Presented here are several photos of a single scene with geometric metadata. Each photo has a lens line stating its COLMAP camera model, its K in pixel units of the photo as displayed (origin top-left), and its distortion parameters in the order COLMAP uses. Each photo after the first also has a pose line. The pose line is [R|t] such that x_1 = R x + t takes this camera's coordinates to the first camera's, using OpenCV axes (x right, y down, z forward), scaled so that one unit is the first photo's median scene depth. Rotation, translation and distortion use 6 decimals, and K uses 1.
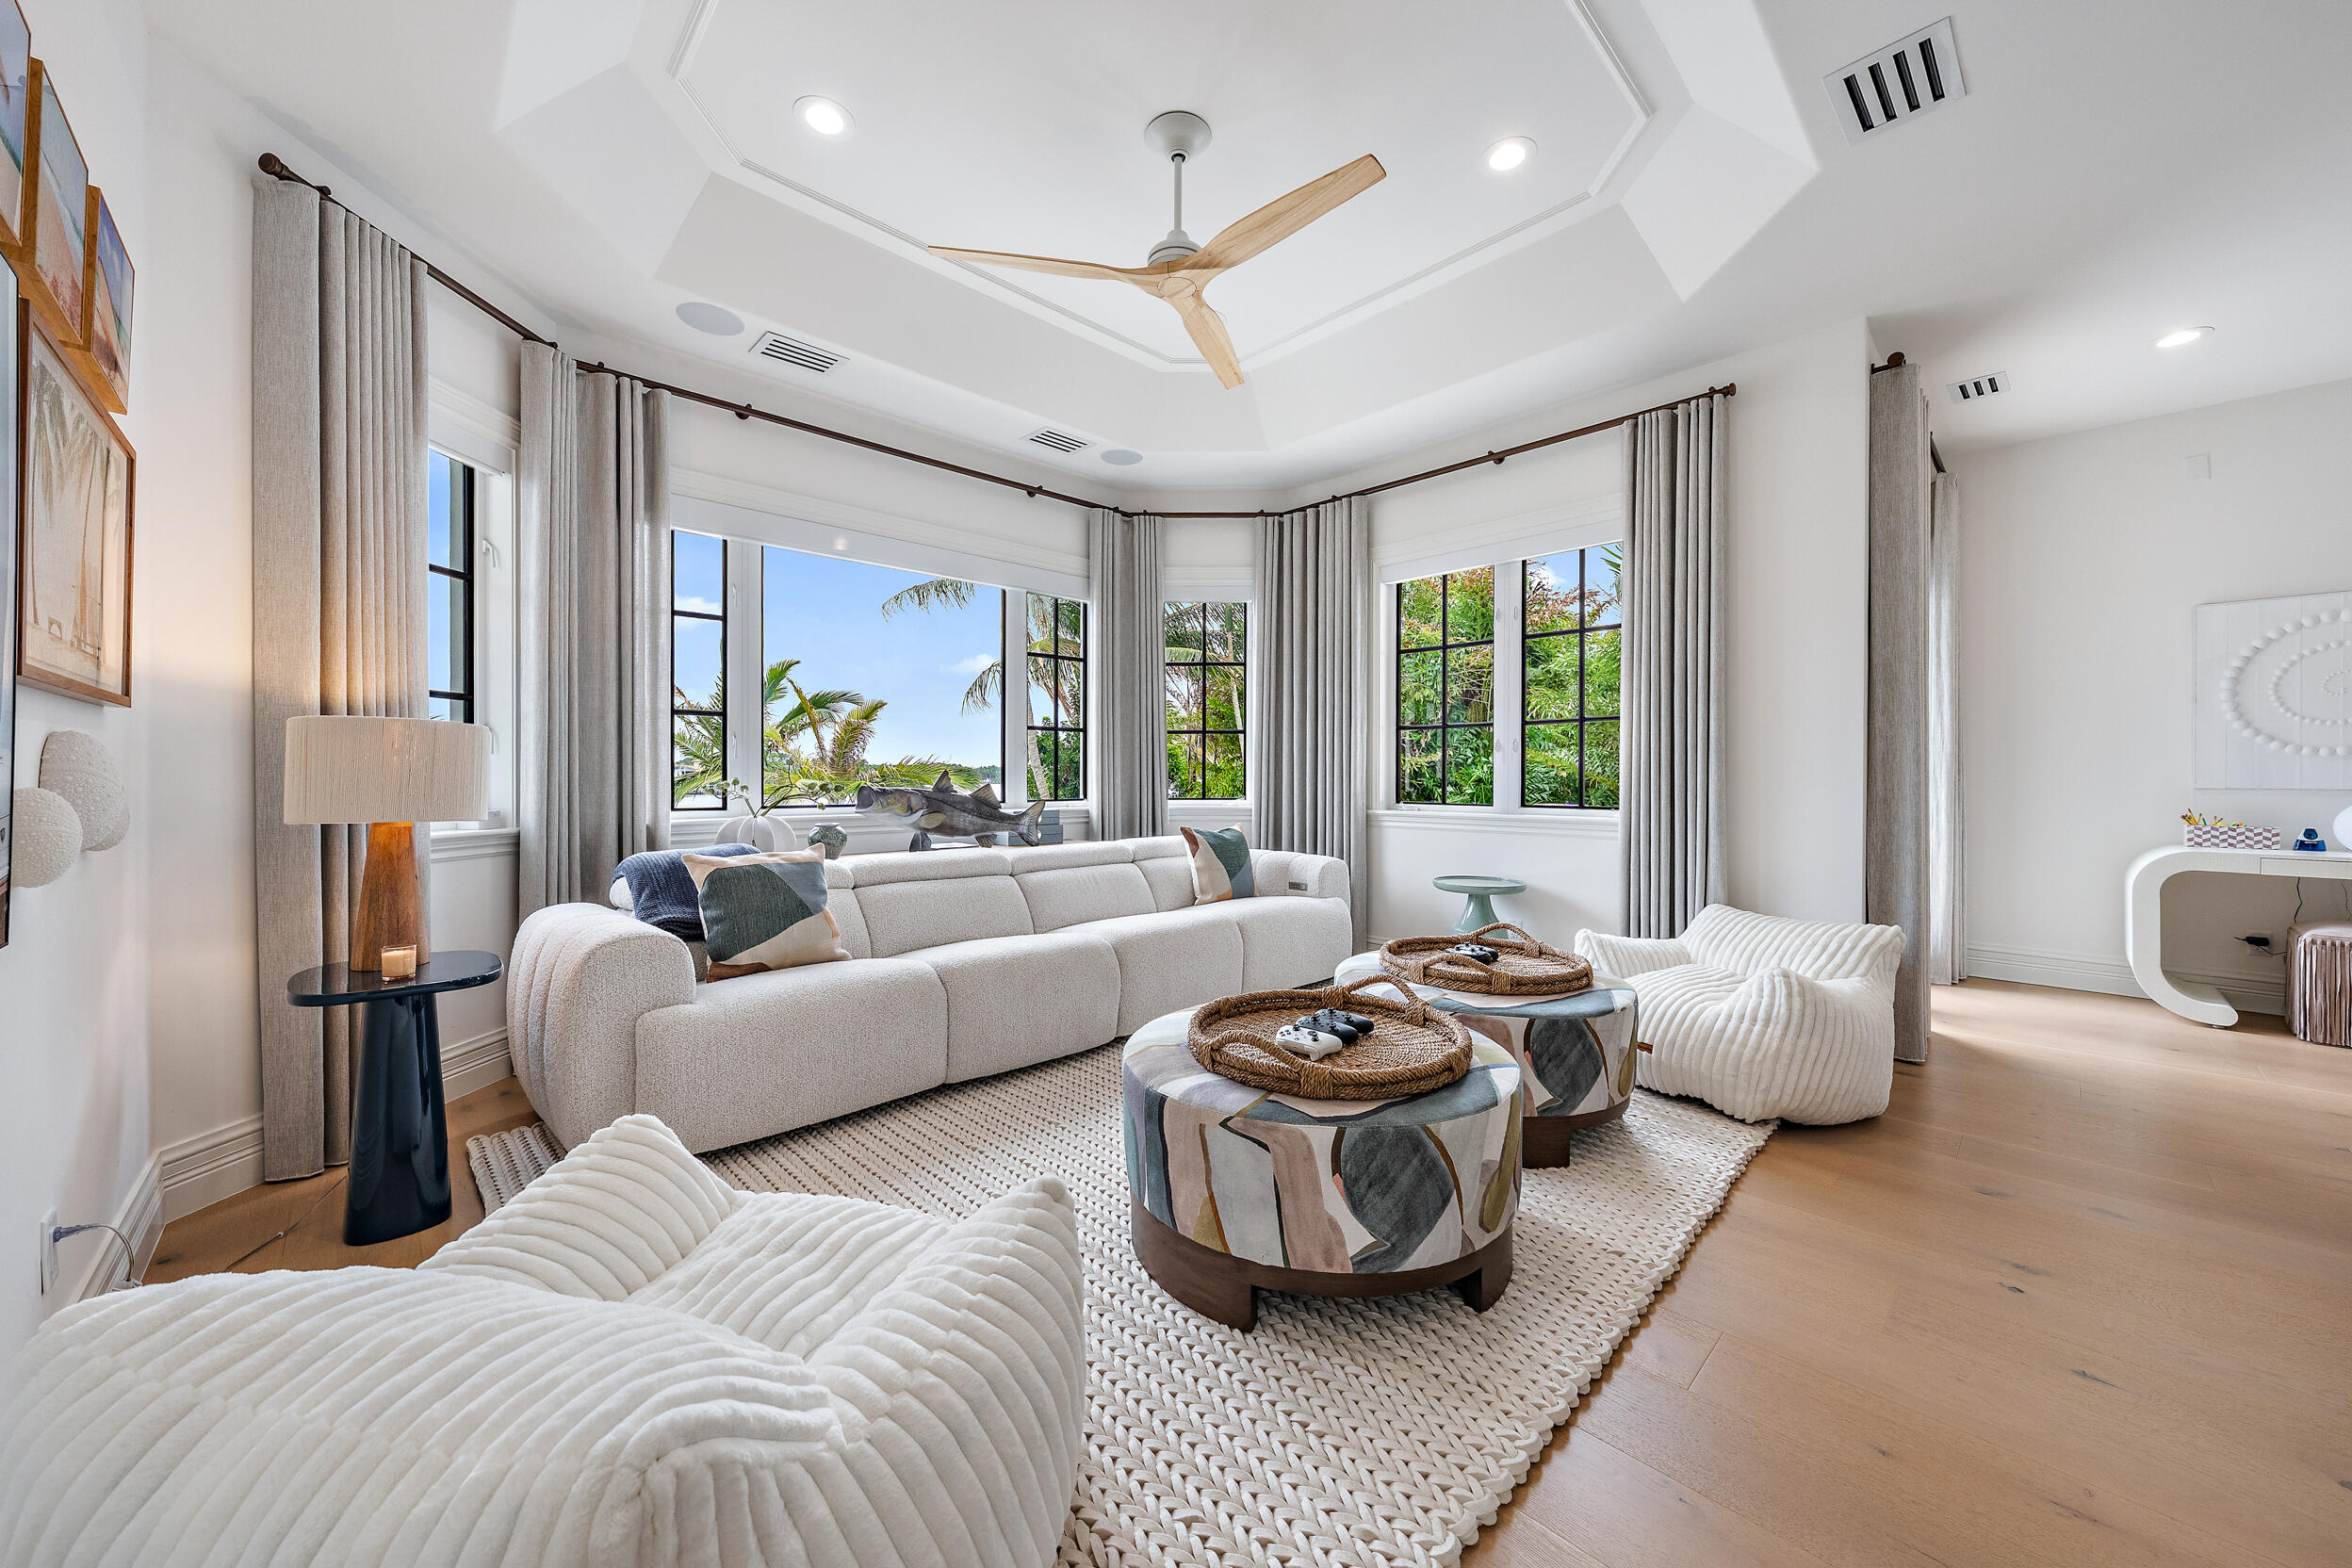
lens RADIAL K [[851.2, 0, 1190.3], [0, 851.2, 775.8], [0, 0, 1]] dist [-0.000198, -0.000014]
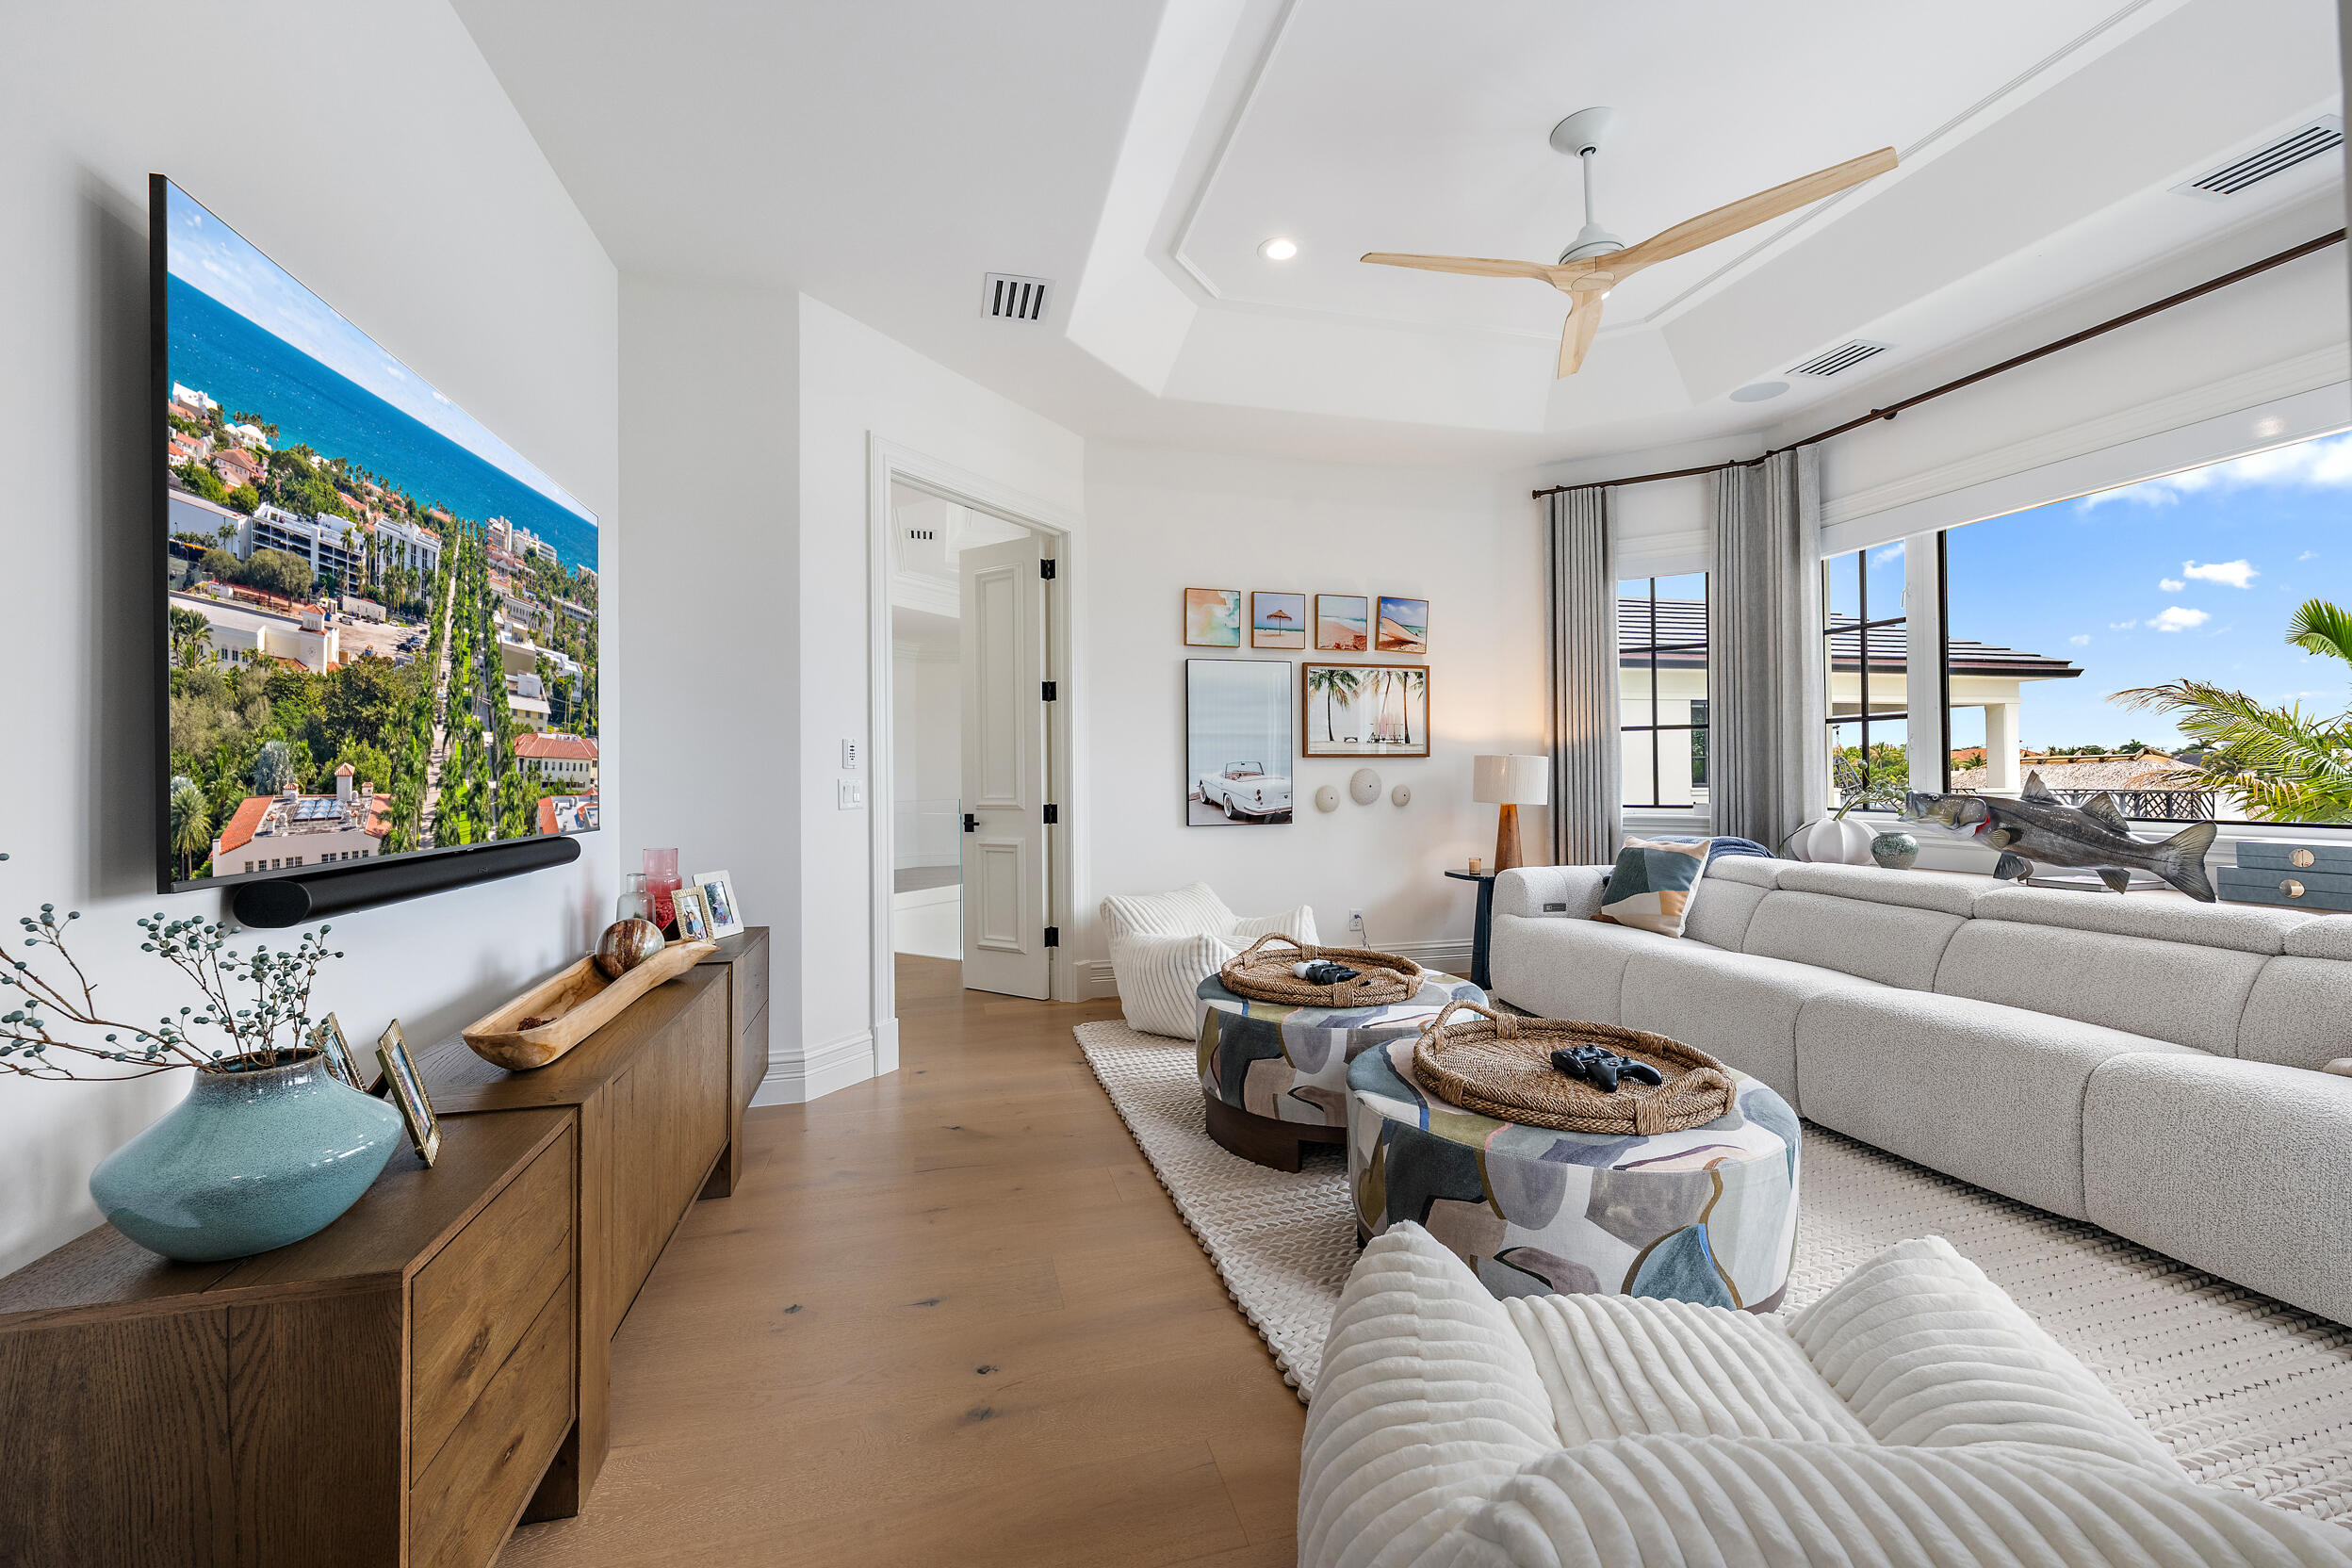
lens RADIAL K [[950.2, 0, 1173.4], [0, 950.2, 777.0], [0, 0, 1]] dist [-0.000022, 0.000000]
pose [[-0.492013, -0.002017, -0.870586, 0.902821], [0.005535, 0.999970, -0.005445, -0.002834], [0.870570, -0.007497, -0.491987, 0.868060]]
